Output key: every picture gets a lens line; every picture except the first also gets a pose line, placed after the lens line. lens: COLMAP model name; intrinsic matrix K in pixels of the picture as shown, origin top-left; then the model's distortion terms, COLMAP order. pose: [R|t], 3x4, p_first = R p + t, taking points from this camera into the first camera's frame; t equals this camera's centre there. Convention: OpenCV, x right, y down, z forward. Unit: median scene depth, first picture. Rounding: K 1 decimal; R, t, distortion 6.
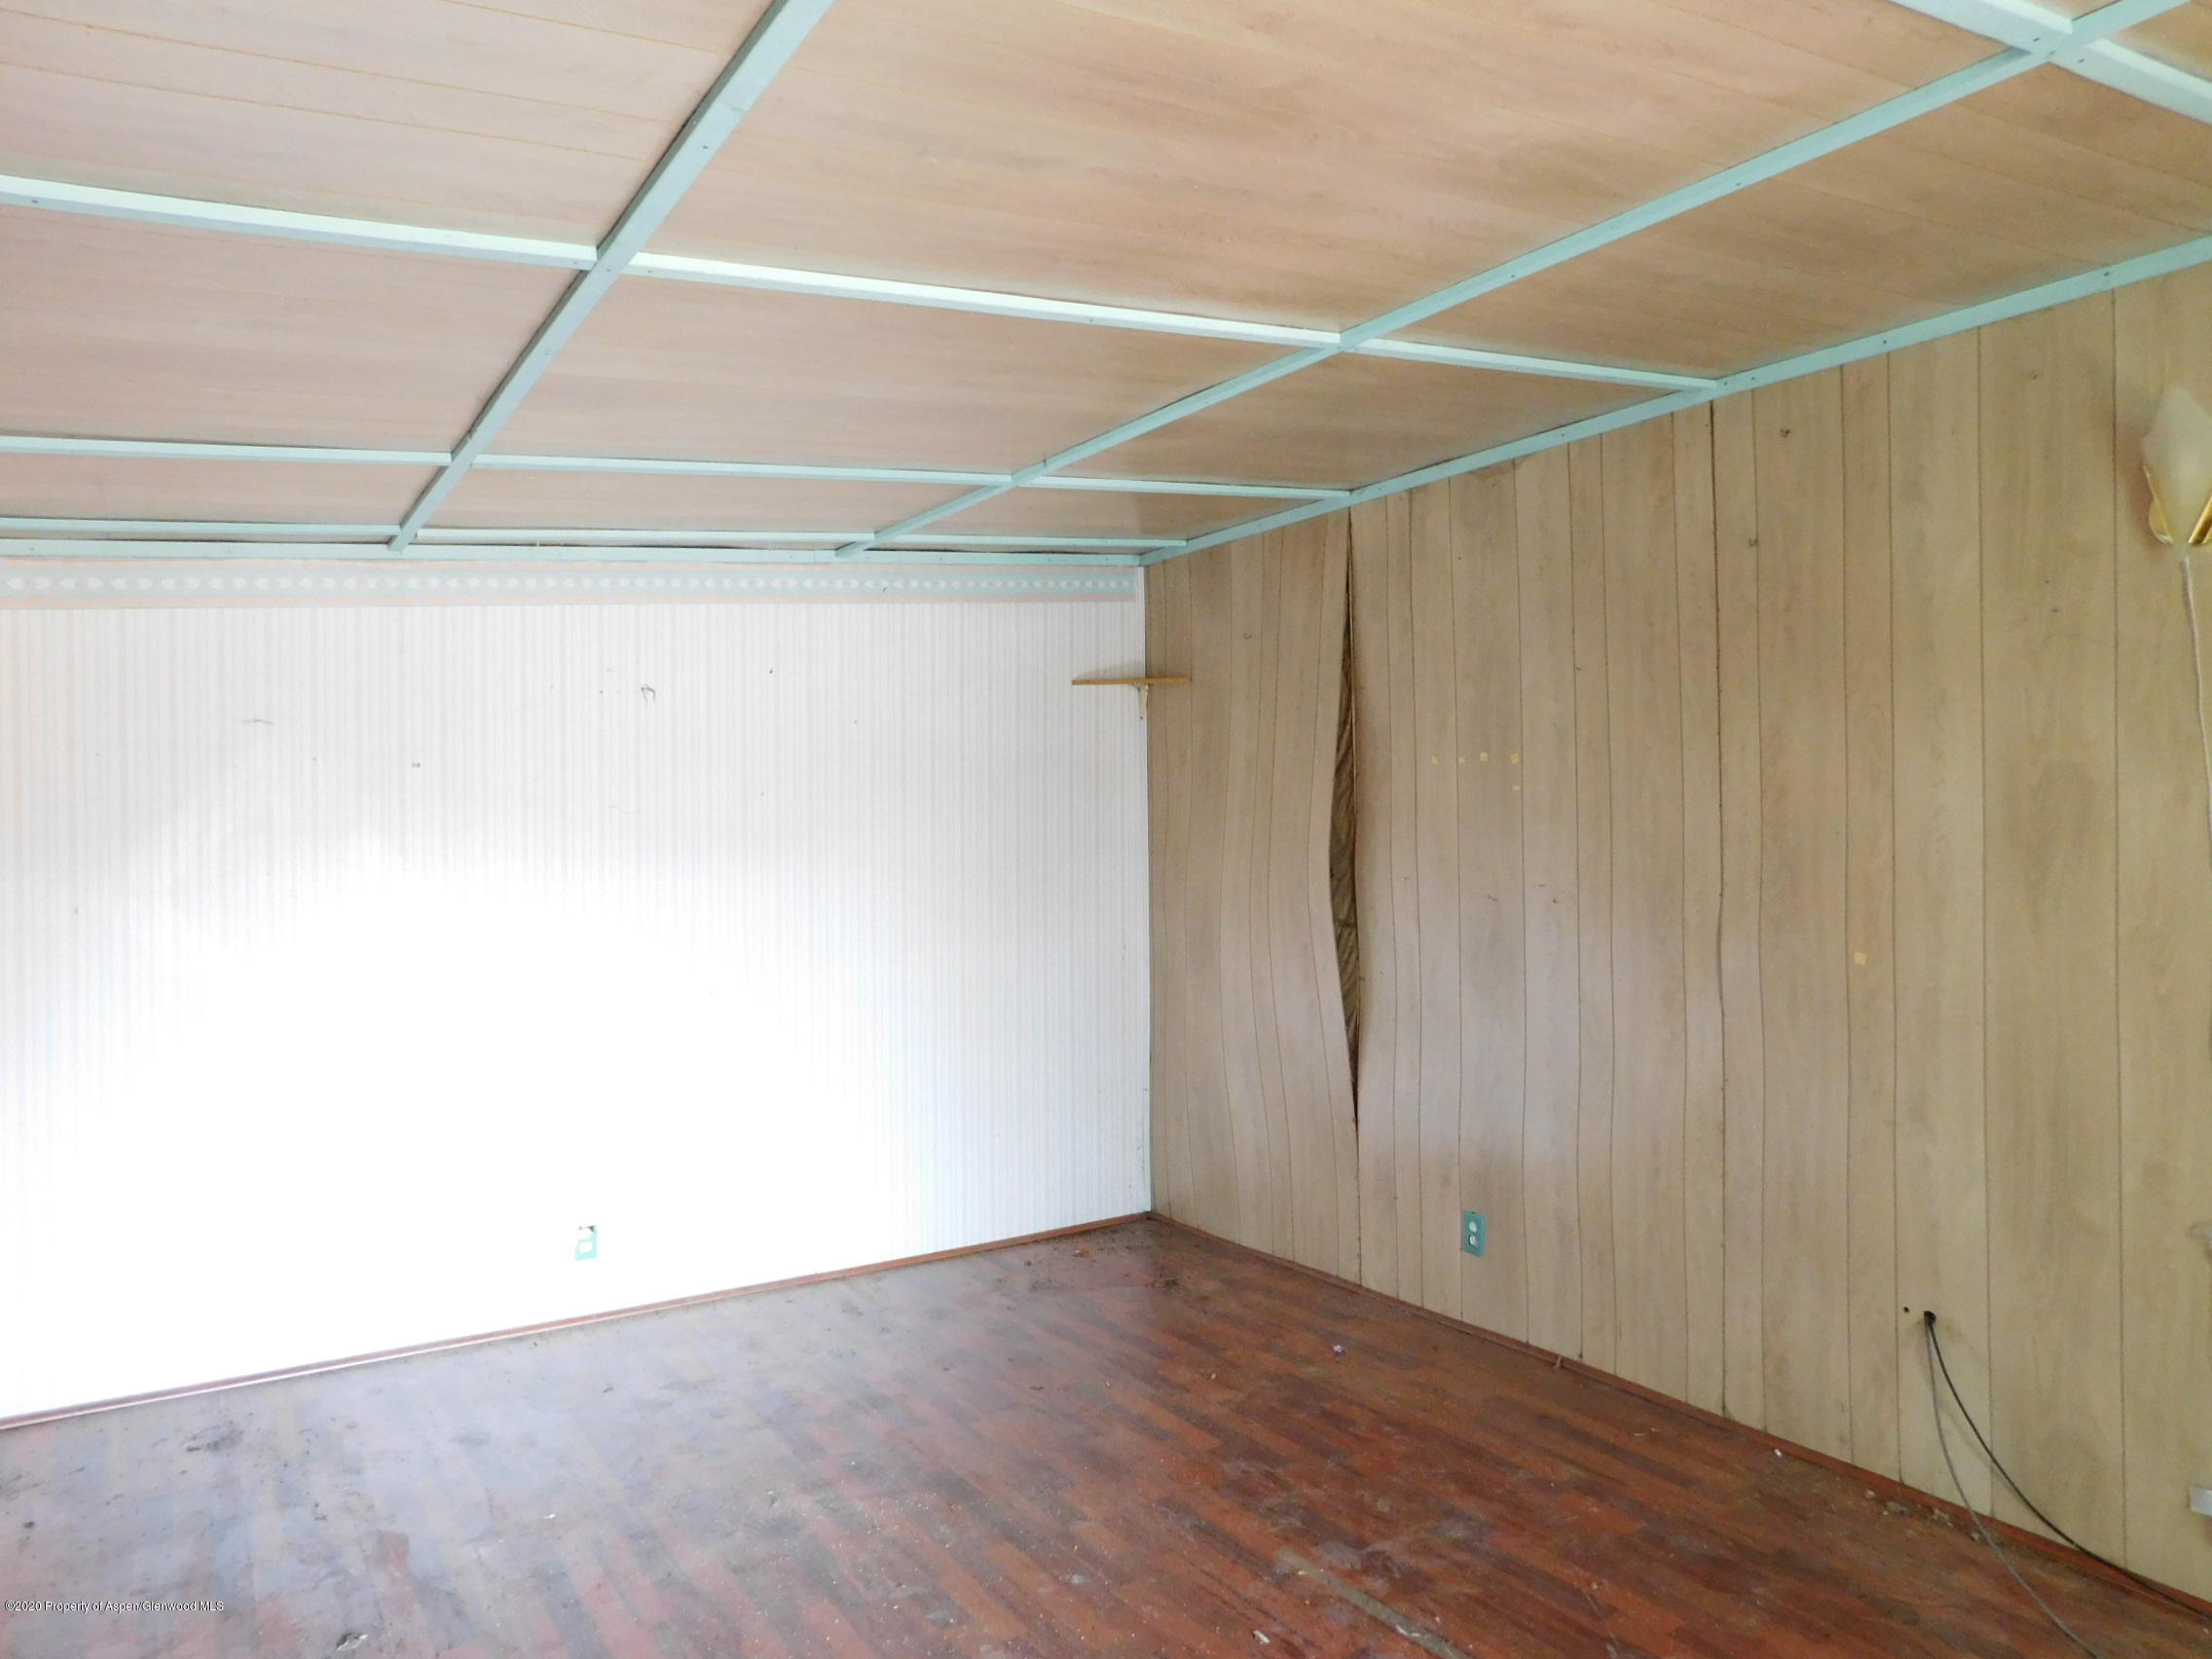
lens RADIAL K [[1461.7, 0, 1106.0], [0, 1461.7, 829.5], [0, 0, 1]] dist [-0.070334, 0.056769]
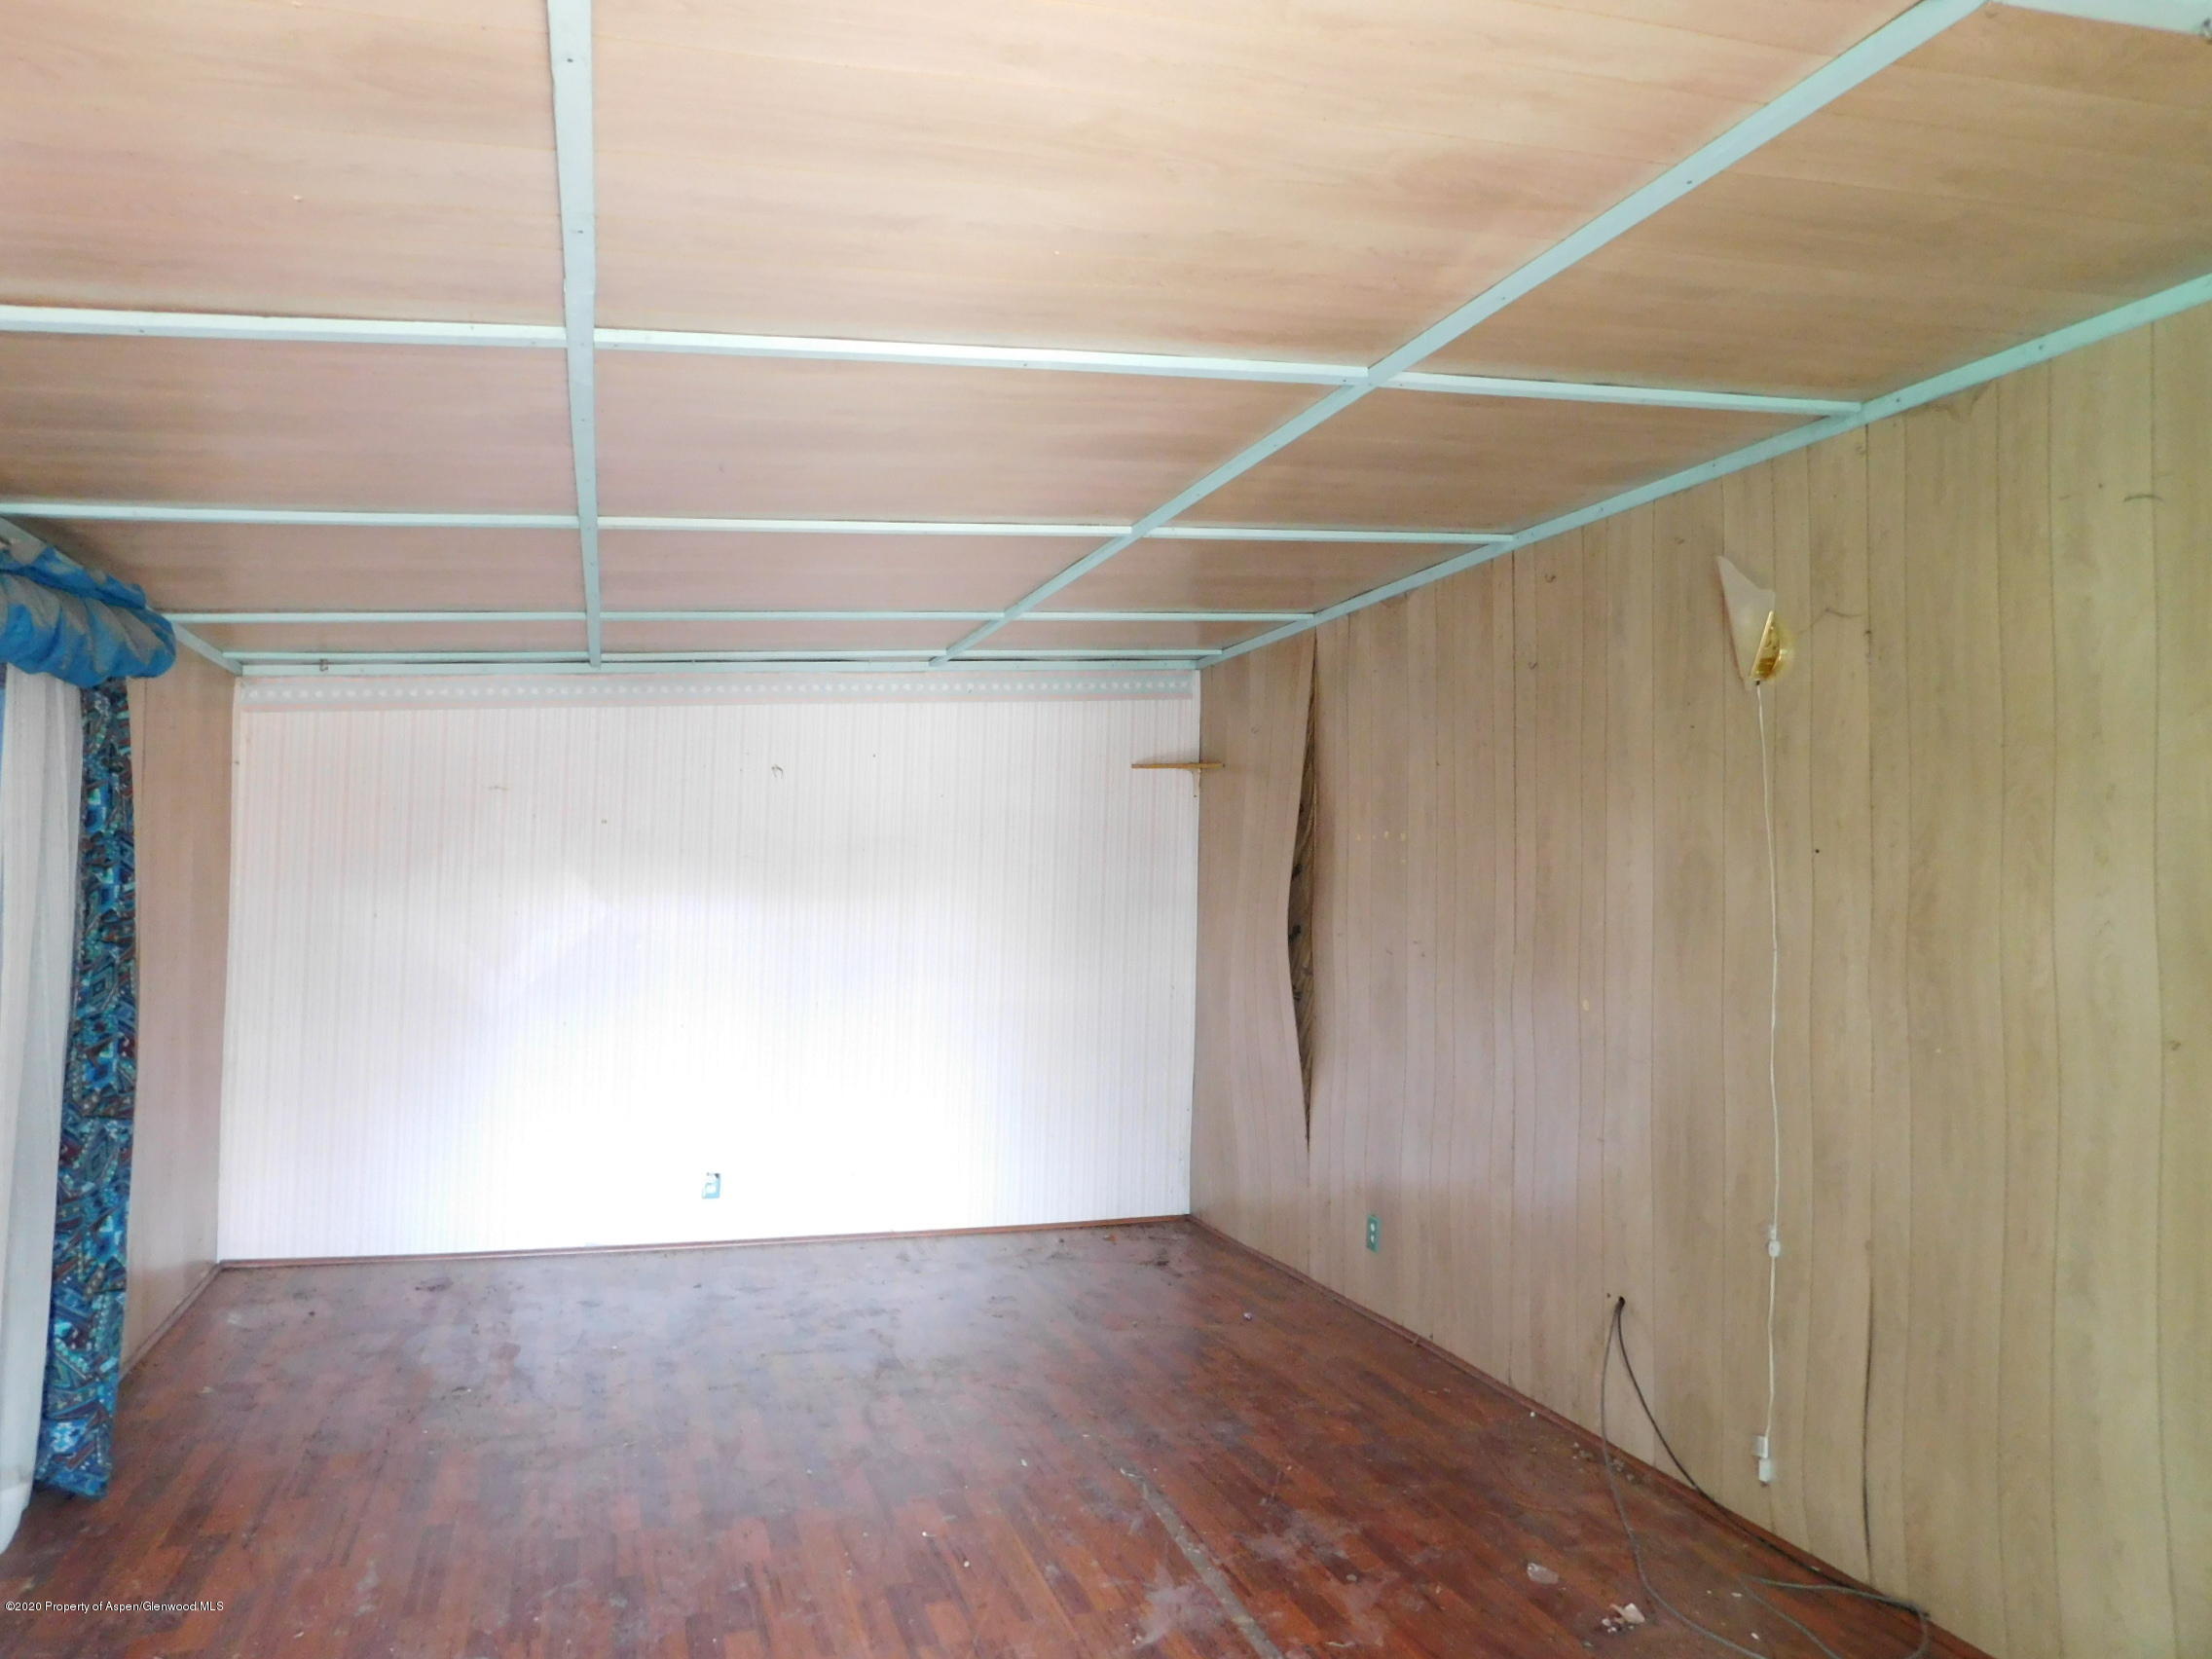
lens RADIAL K [[1461.7, 0, 1106.0], [0, 1461.7, 829.5], [0, 0, 1]] dist [-0.070334, 0.056769]
pose [[0.970877, 0.023487, -0.238425, 0.335223], [-0.034589, 0.998498, -0.042487, 0.005452], [0.237069, 0.049496, 0.970231, -0.242815]]
